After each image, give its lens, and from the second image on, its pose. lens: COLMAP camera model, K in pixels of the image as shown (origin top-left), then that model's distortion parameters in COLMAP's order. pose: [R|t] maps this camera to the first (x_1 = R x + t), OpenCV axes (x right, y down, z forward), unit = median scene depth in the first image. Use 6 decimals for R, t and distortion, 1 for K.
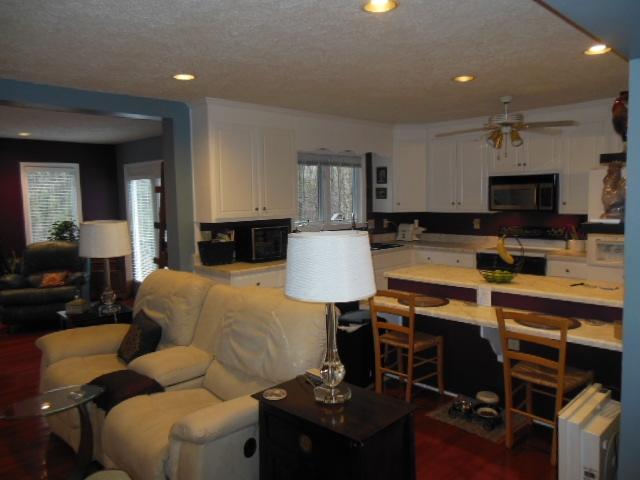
lens RADIAL K [[490.9, 0, 321.5], [0, 490.9, 241.6], [0, 0, 1]] dist [-0.039873, 0.072479]
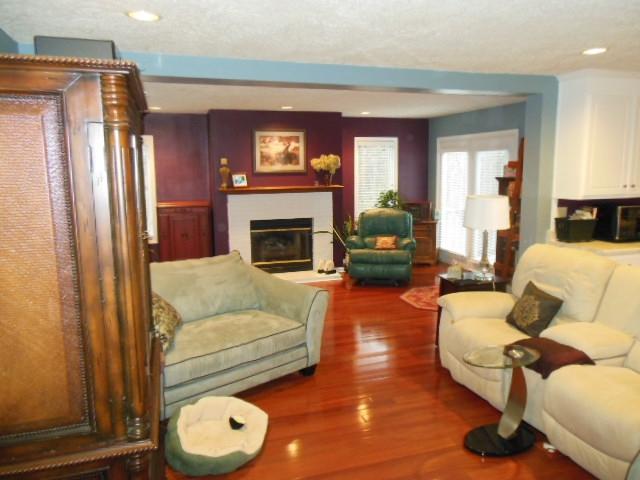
lens RADIAL K [[490.9, 0, 329.7], [0, 490.9, 241.1], [0, 0, 1]] dist [-0.039873, 0.072479]
pose [[0.898358, 0.075824, -0.432670, -0.200190], [-0.049659, 0.996205, 0.071474, -0.000751], [0.436448, -0.042724, 0.898715, -0.084215]]
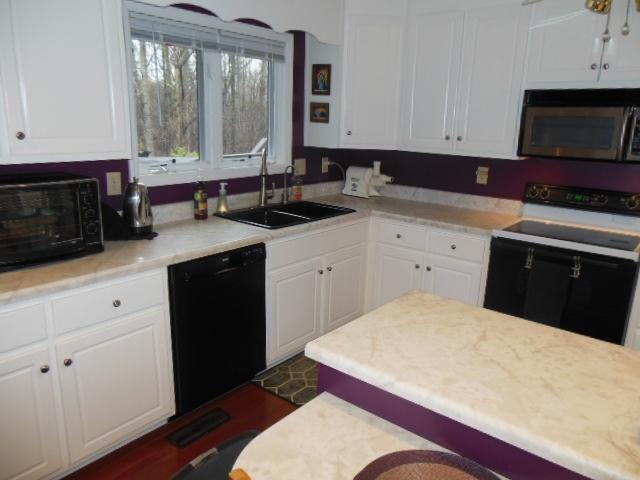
lens RADIAL K [[490.9, 0, 321.3], [0, 490.9, 241.4], [0, 0, 1]] dist [-0.039873, 0.072479]
pose [[0.992526, 0.019027, 0.120542, 0.070601], [-0.037813, 0.987107, 0.155532, -0.048101], [-0.116028, -0.158927, 0.980449, 0.509371]]
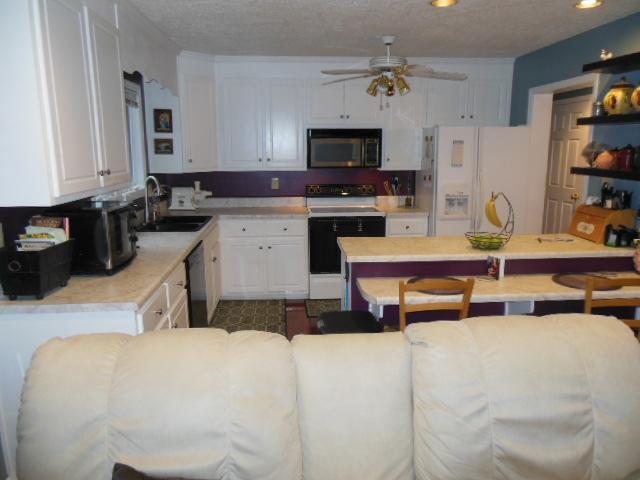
lens RADIAL K [[490.9, 0, 320.8], [0, 490.9, 238.5], [0, 0, 1]] dist [-0.039873, 0.072479]
pose [[0.651015, -0.123085, 0.749019, -0.332486], [0.061343, 0.992069, 0.109708, -0.035028], [-0.756582, -0.025475, 0.653402, 0.425745]]
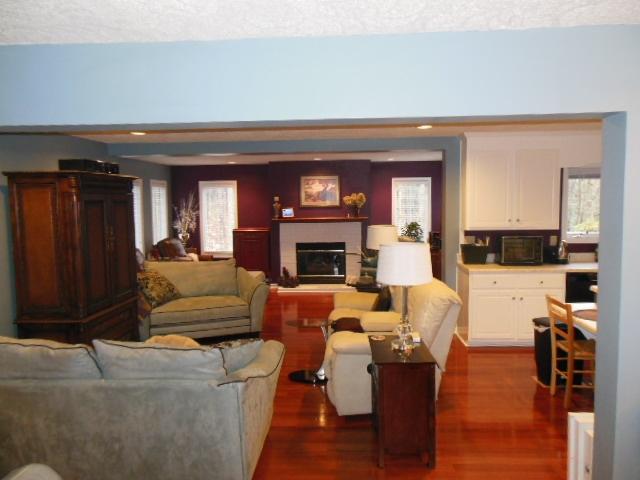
lens RADIAL K [[490.9, 0, 321.8], [0, 490.9, 243.2], [0, 0, 1]] dist [-0.039873, 0.072479]
pose [[0.668131, 0.075179, -0.740236, 0.386376], [-0.069292, 0.996846, 0.038699, -0.023197], [0.740810, 0.025436, 0.671233, -0.103437]]
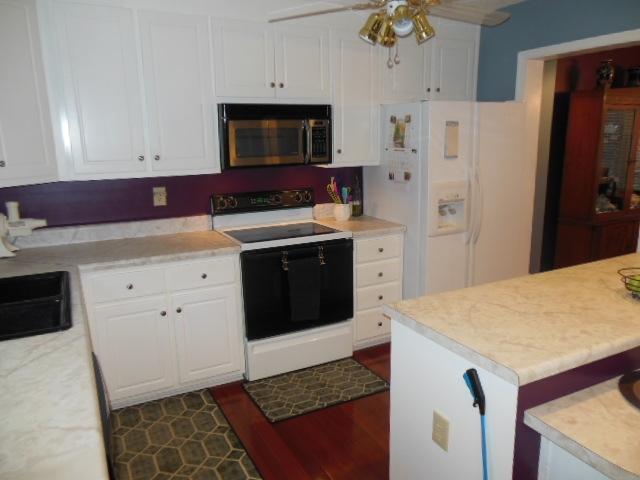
lens RADIAL K [[490.9, 0, 323.9], [0, 490.9, 240.8], [0, 0, 1]] dist [-0.039873, 0.072479]
pose [[0.290412, -0.186805, 0.938491, -0.148820], [0.100784, 0.981276, 0.164134, -0.066608], [-0.951579, 0.046919, 0.303801, 0.776114]]
